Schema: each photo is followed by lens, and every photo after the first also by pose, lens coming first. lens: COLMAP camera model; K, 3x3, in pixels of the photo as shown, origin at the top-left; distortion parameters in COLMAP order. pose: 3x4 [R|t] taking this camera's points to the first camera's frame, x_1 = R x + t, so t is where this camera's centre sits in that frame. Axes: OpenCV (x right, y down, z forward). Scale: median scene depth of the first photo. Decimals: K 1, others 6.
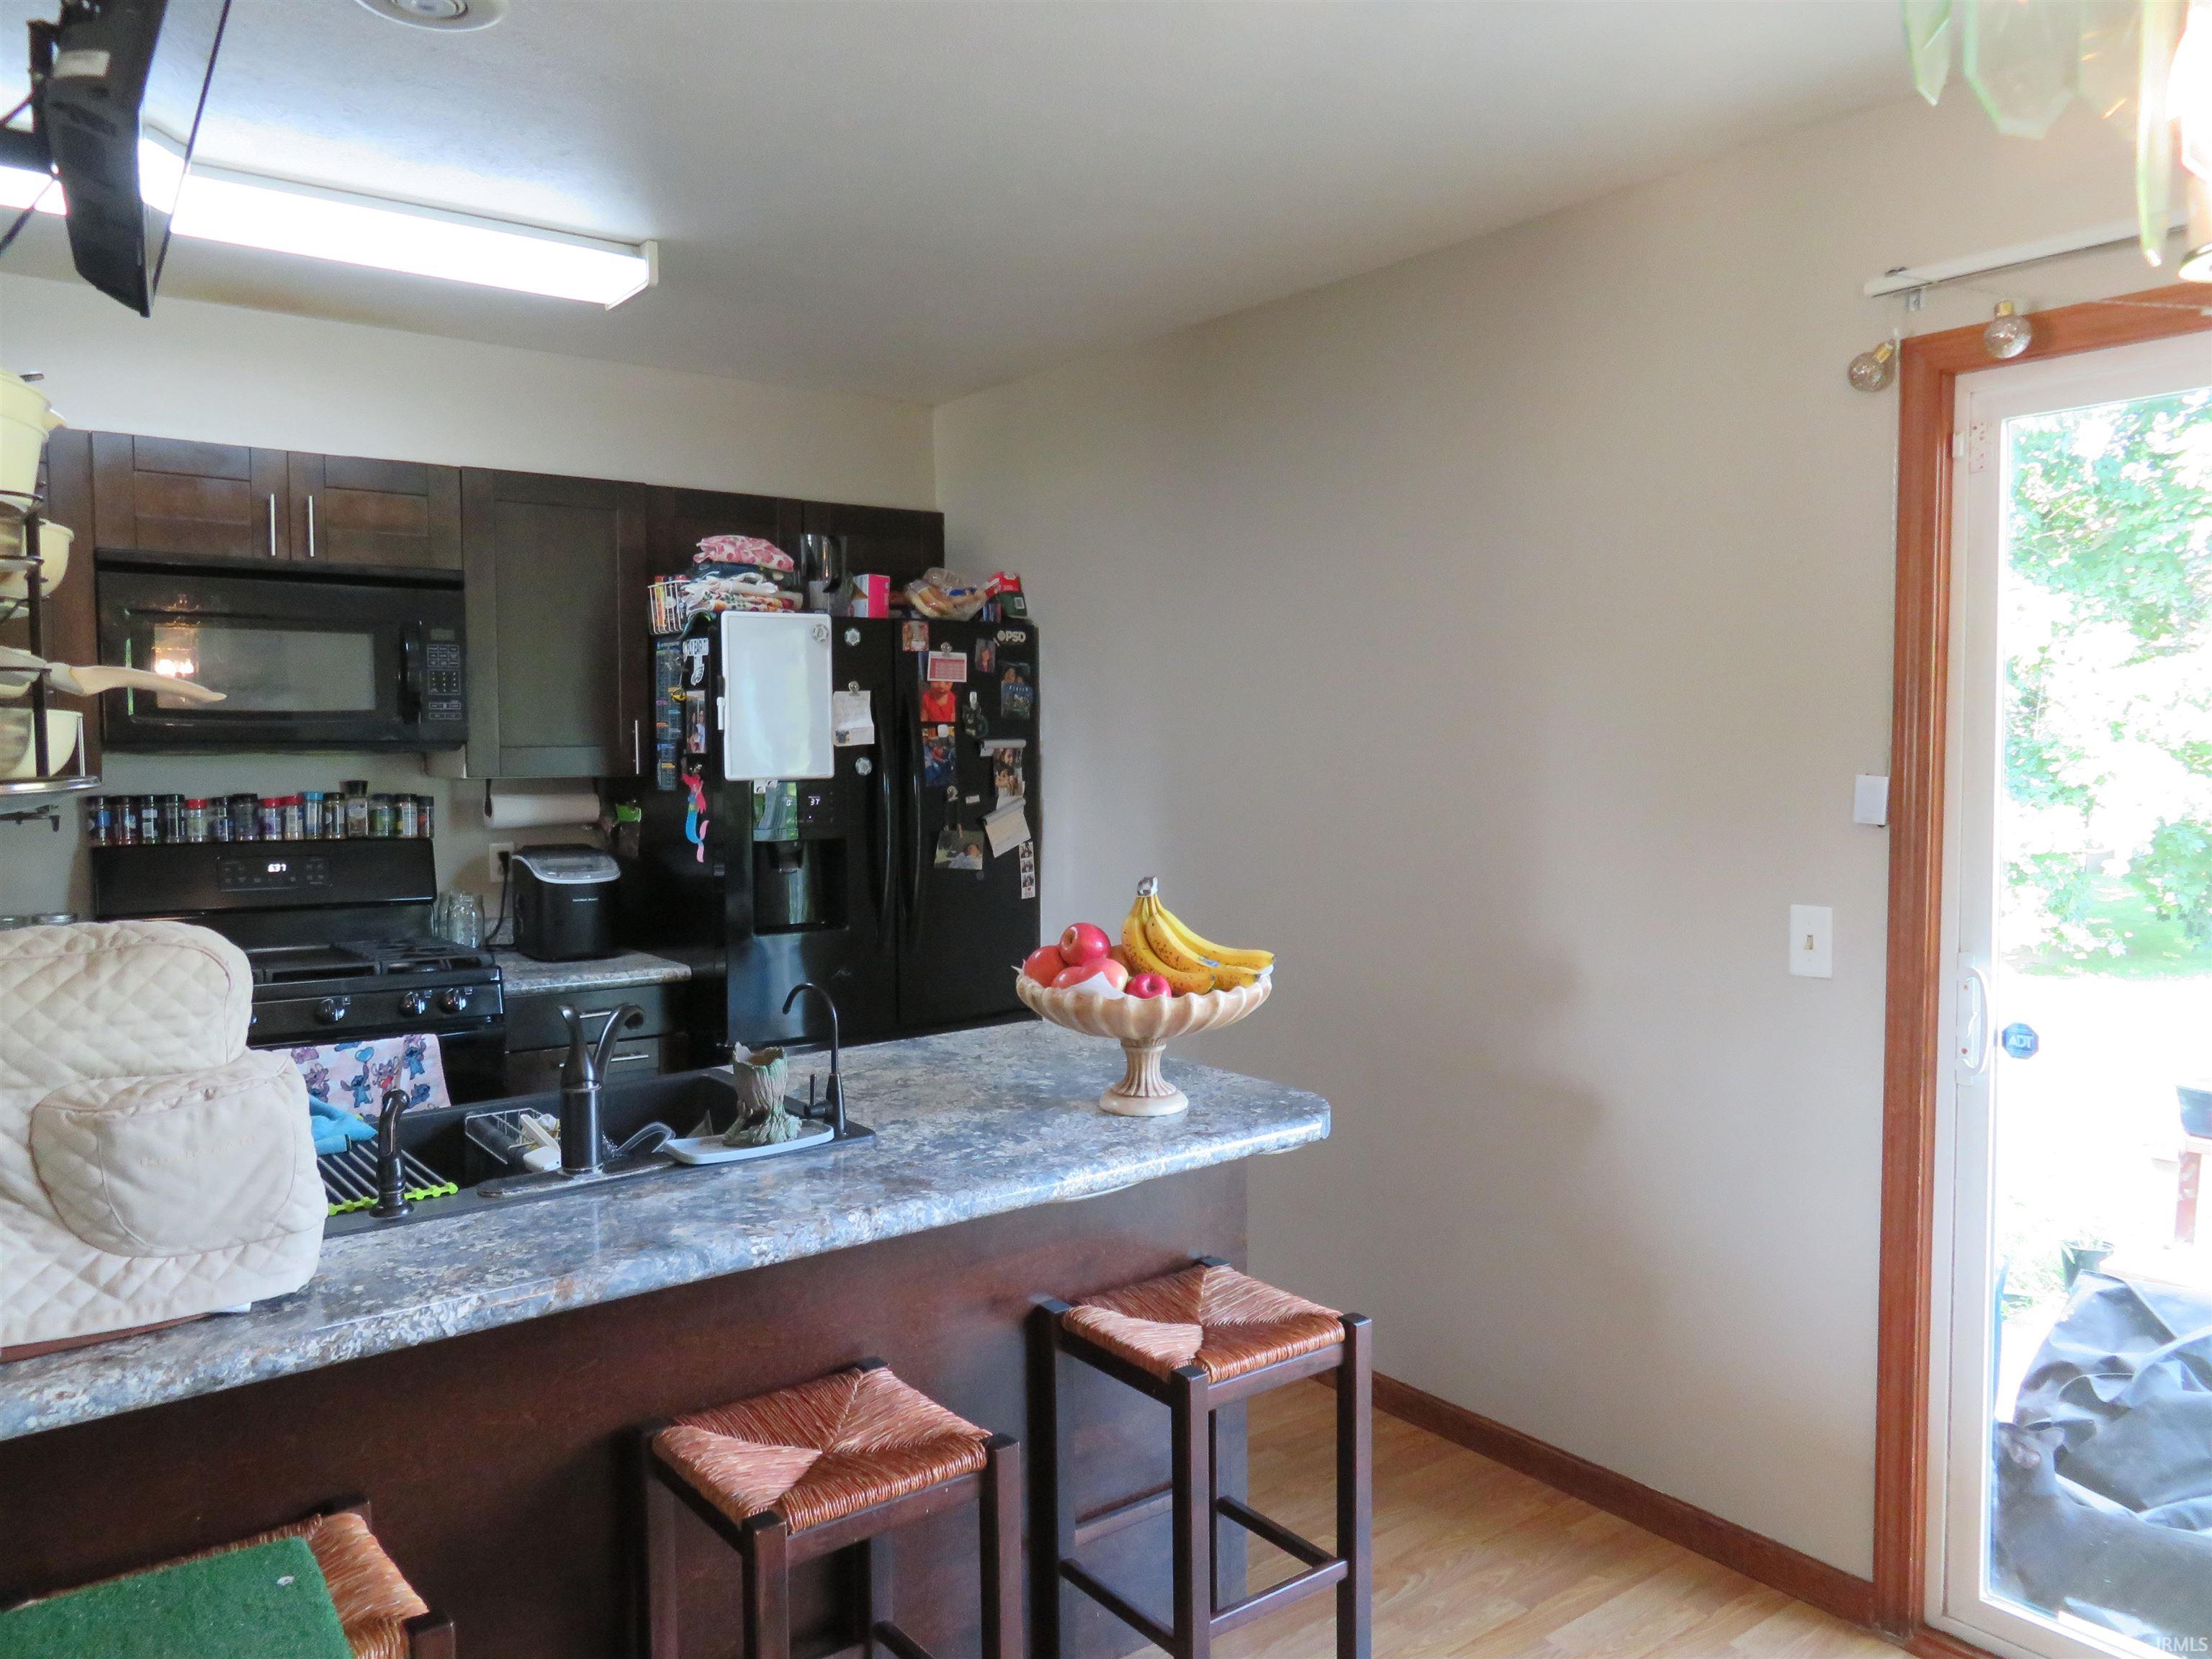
lens RADIAL K [[1601.8, 0, 1126.0], [0, 1601.8, 830.2], [0, 0, 1]] dist [0.000792, 0.009074]
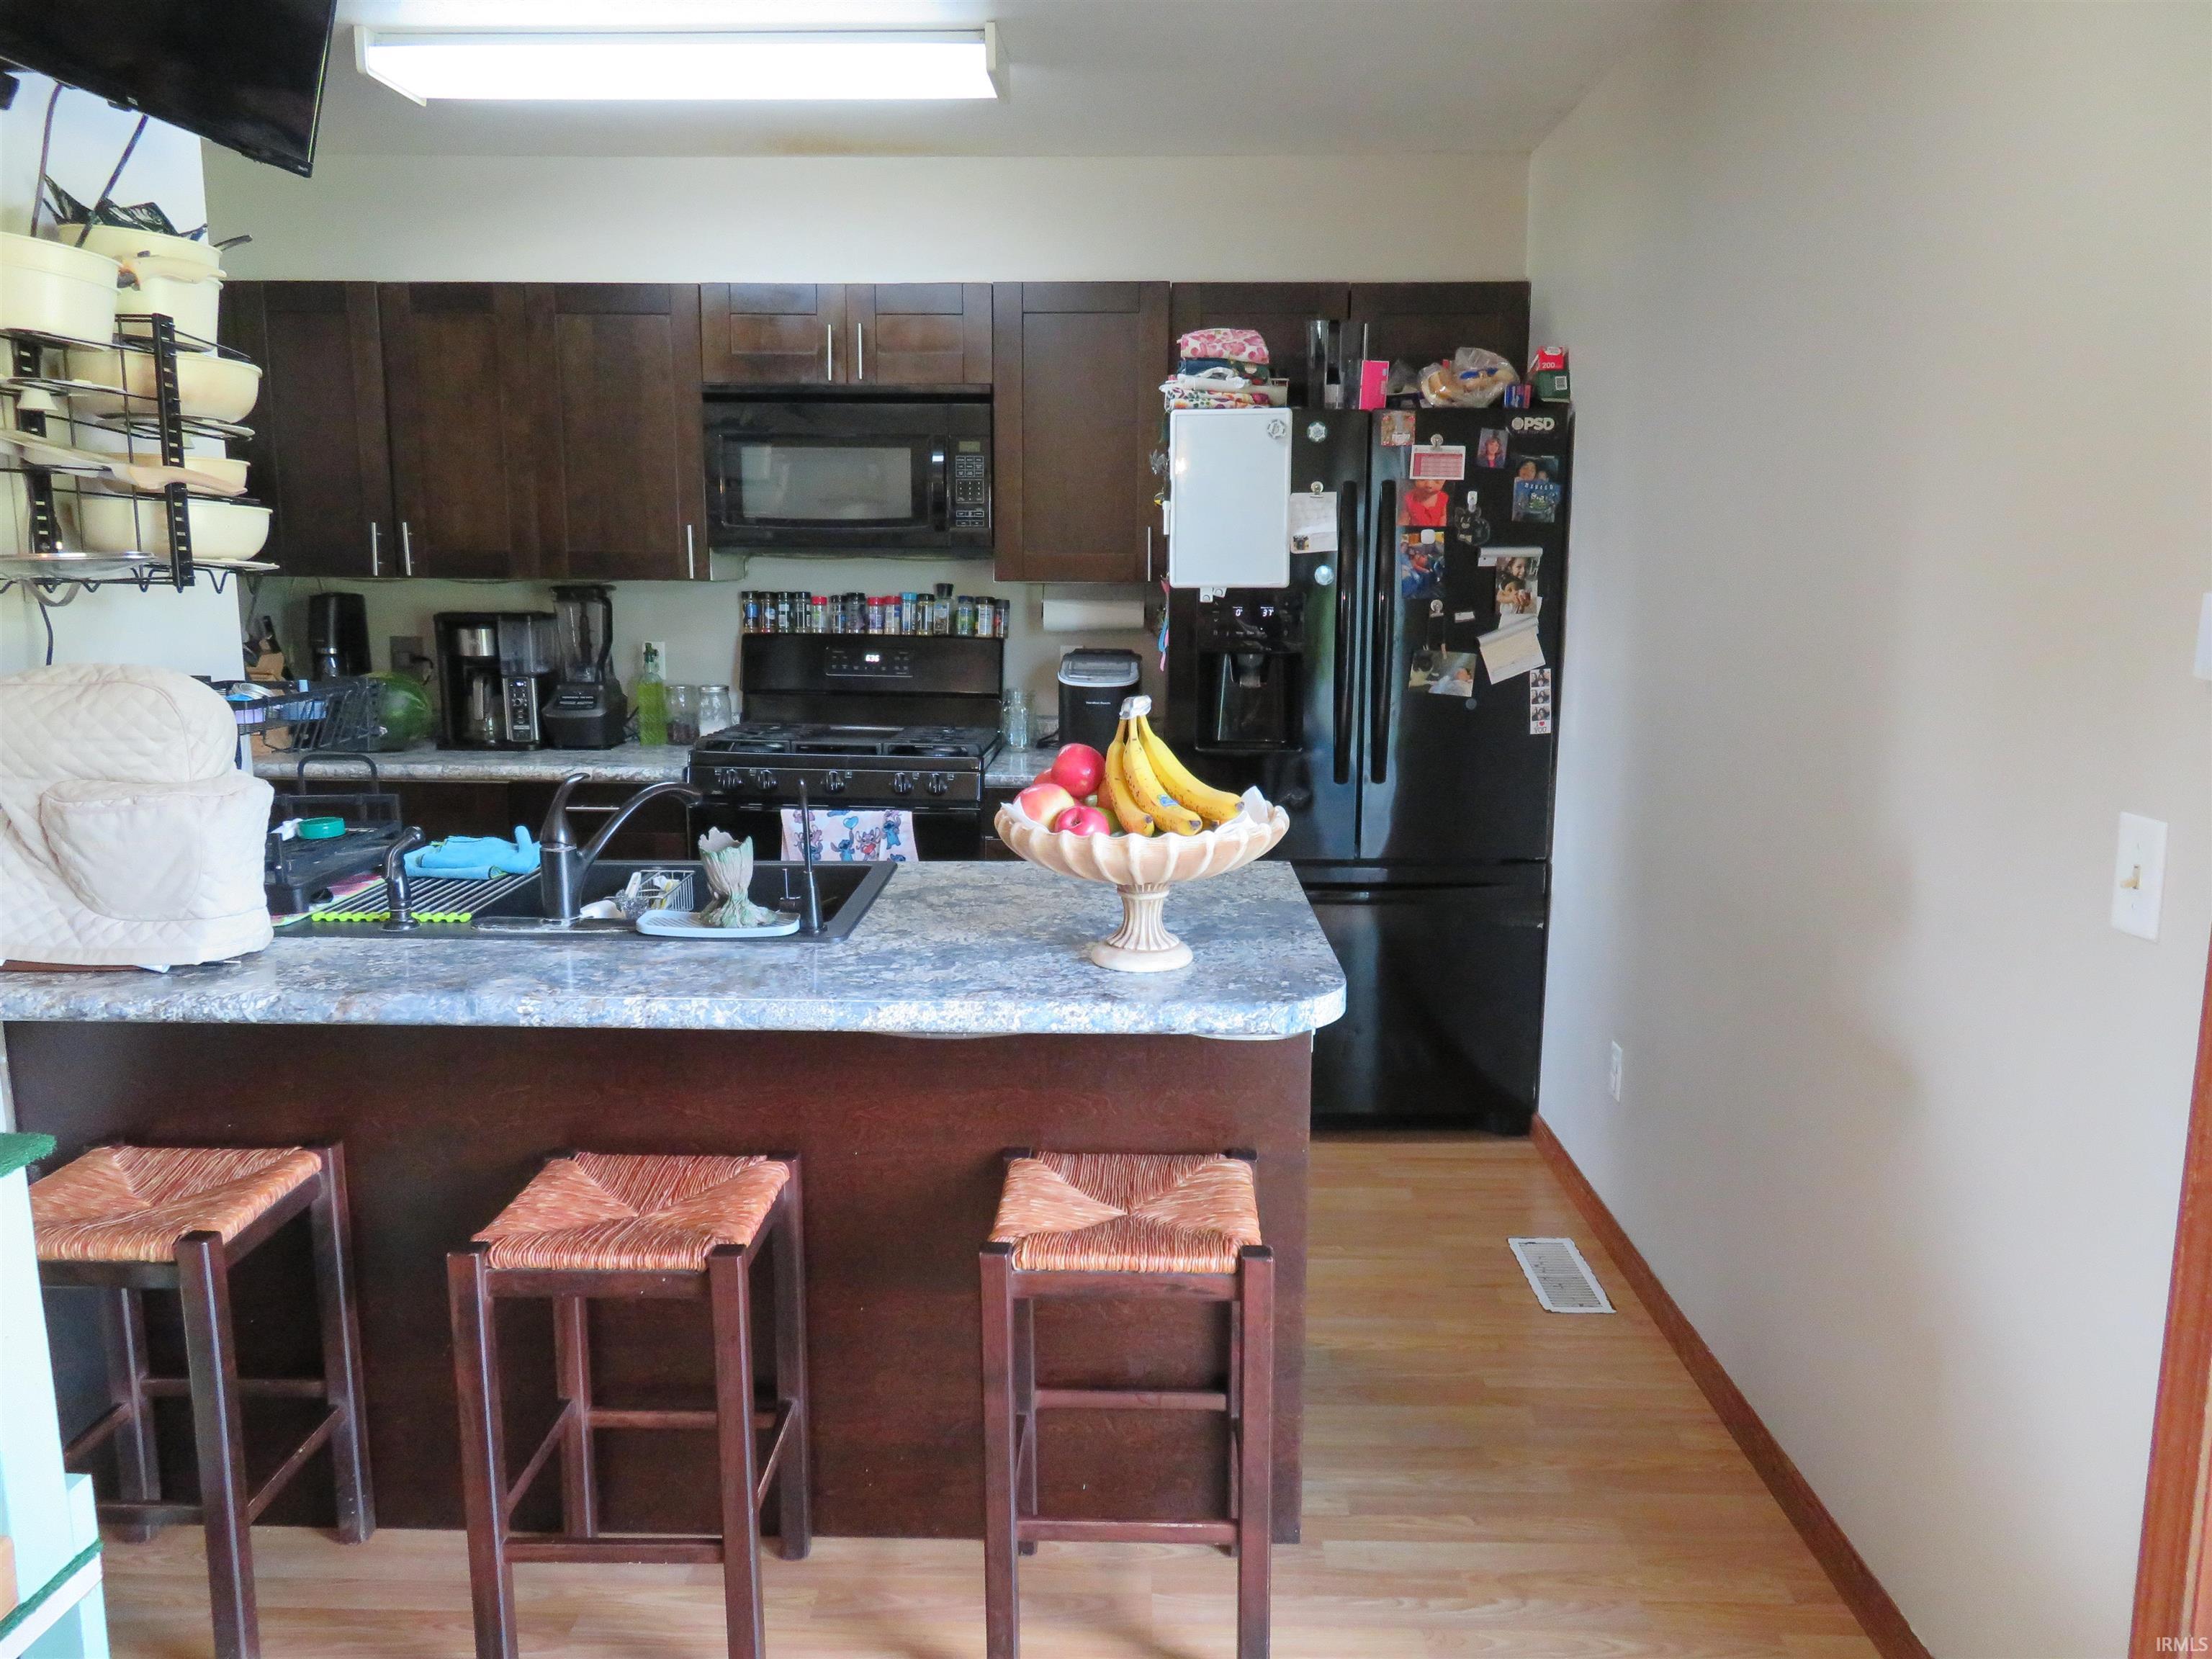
lens RADIAL K [[1601.8, 0, 1096.4], [0, 1601.8, 839.1], [0, 0, 1]] dist [0.000792, 0.009074]
pose [[0.768573, 0.114229, -0.629482, 0.342960], [-0.043852, 0.991023, 0.126295, -0.000260], [0.638258, -0.069462, 0.766683, 0.208295]]
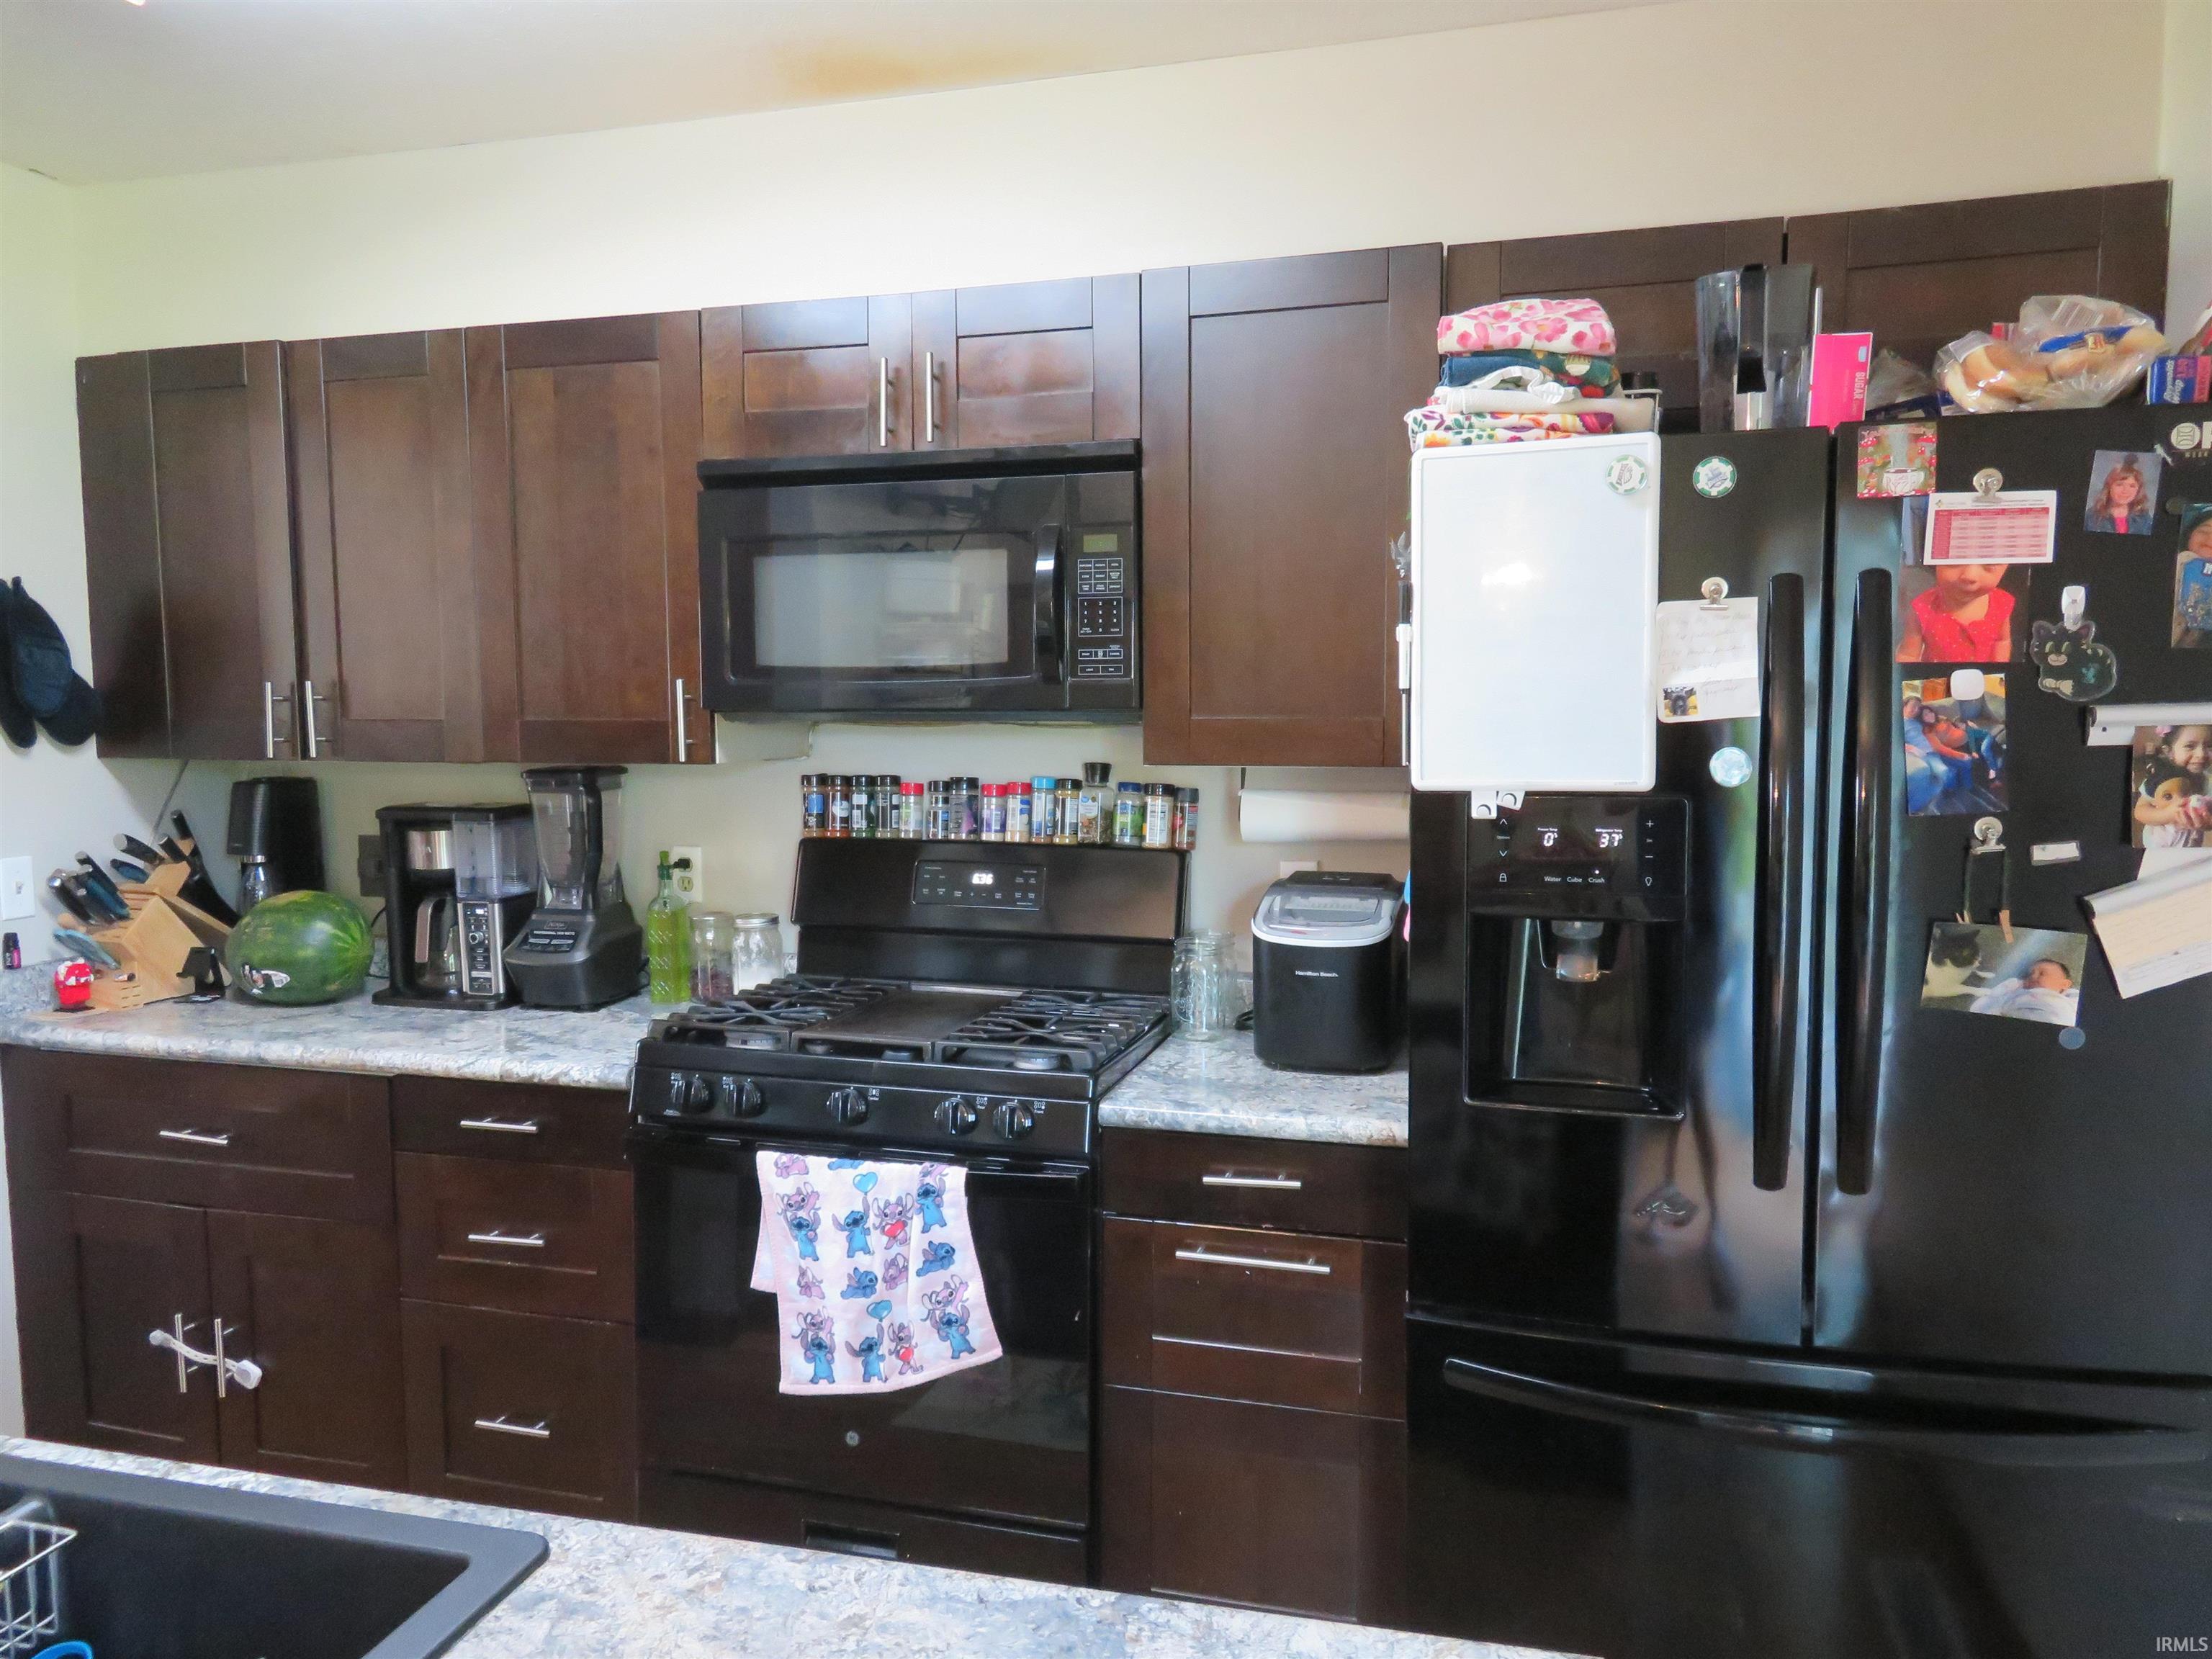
lens RADIAL K [[1601.8, 0, 1091.0], [0, 1601.8, 835.0], [0, 0, 1]] dist [0.000792, 0.009074]
pose [[0.584447, 0.066906, -0.808669, 0.097782], [-0.041177, 0.997756, 0.052790, -0.038324], [0.810386, 0.002446, 0.585891, 0.613789]]
